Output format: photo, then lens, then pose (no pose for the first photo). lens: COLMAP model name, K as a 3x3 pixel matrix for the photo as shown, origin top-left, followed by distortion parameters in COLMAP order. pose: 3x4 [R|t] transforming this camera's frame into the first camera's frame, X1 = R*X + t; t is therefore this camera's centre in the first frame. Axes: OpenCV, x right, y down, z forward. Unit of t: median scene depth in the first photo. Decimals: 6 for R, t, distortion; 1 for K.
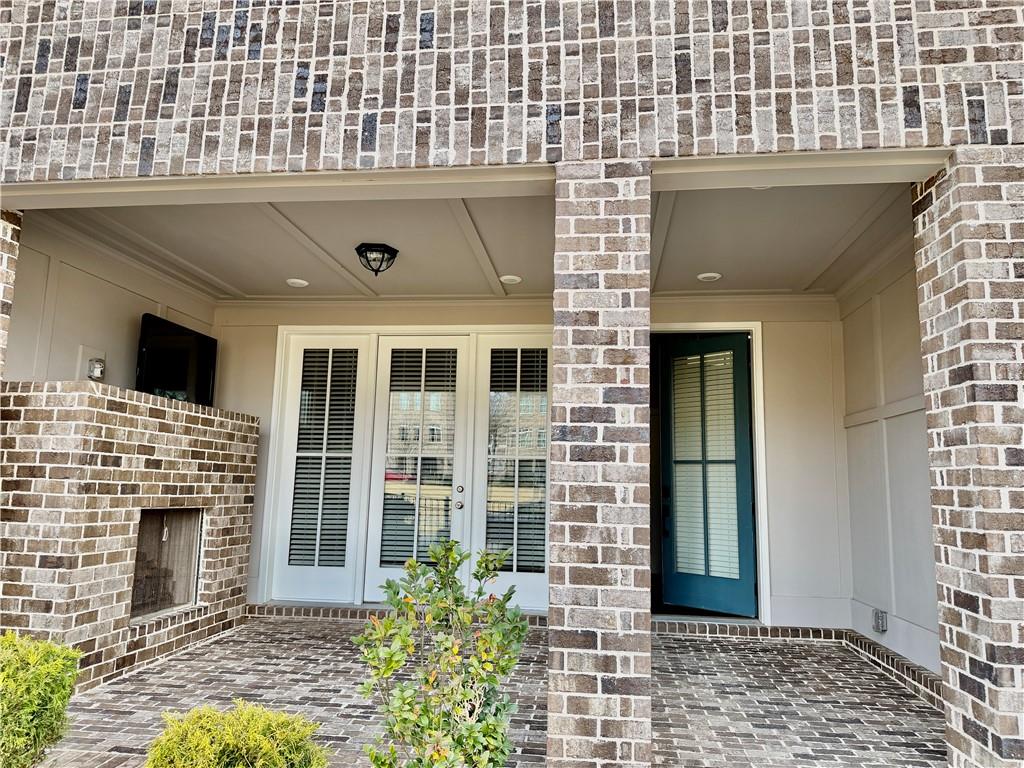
lens RADIAL K [[704.7, 0, 512.0], [0, 704.7, 384.0], [0, 0, 1]] dist [0.095513, -0.106979]
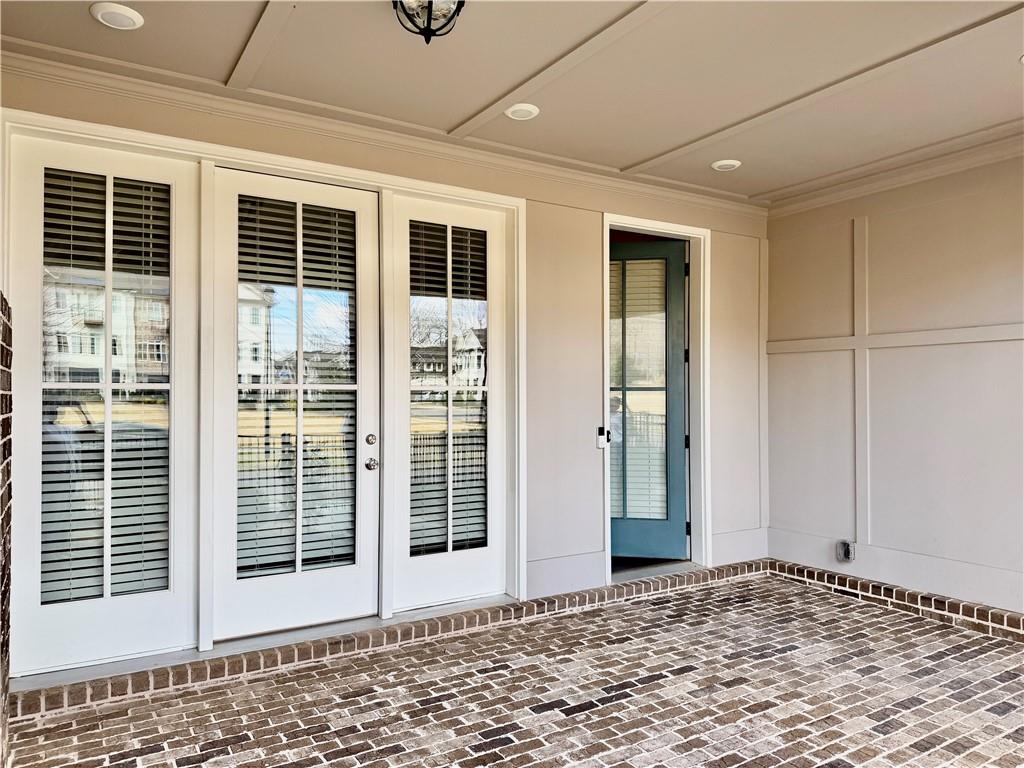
lens RADIAL K [[704.7, 0, 512.0], [0, 704.7, 384.0], [0, 0, 1]] dist [0.095513, -0.106979]
pose [[0.790597, -0.011115, 0.612236, -0.363559], [-0.081890, 0.988935, 0.123701, 0.010671], [-0.606836, -0.147934, 0.780939, 0.430562]]
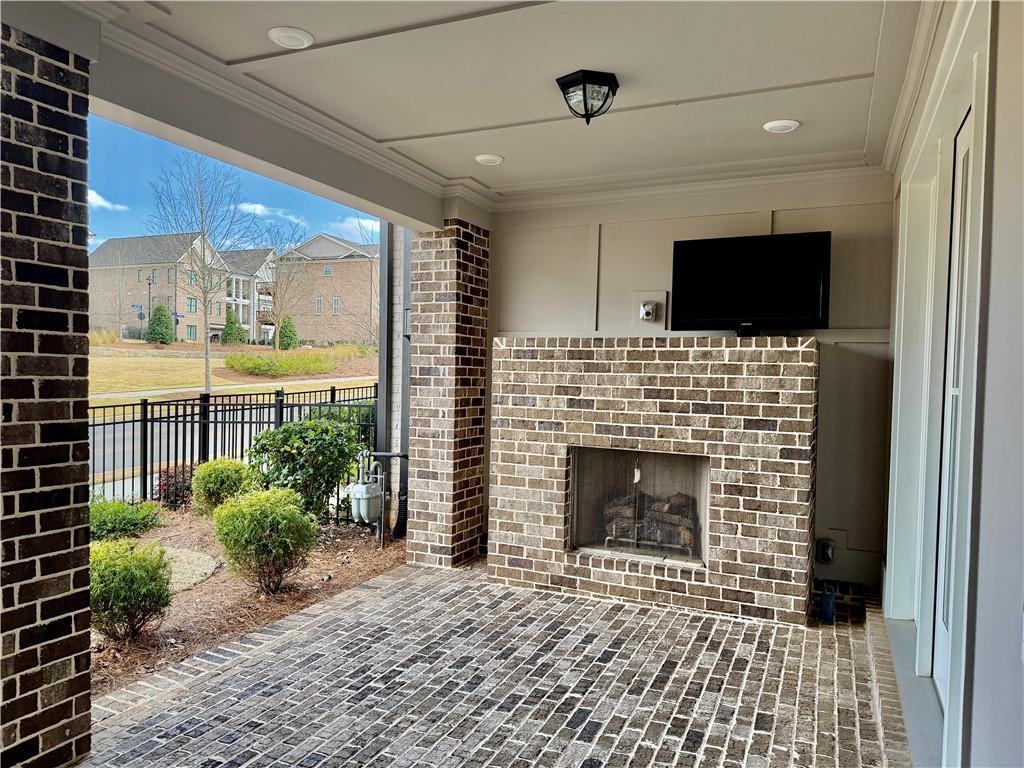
lens RADIAL K [[704.7, 0, 512.0], [0, 704.7, 384.0], [0, 0, 1]] dist [0.095513, -0.106979]
pose [[-0.294117, -0.017146, -0.955616, 0.364107], [0.110750, 0.992493, -0.051893, 0.091022], [0.949331, -0.121097, -0.290010, 0.875469]]
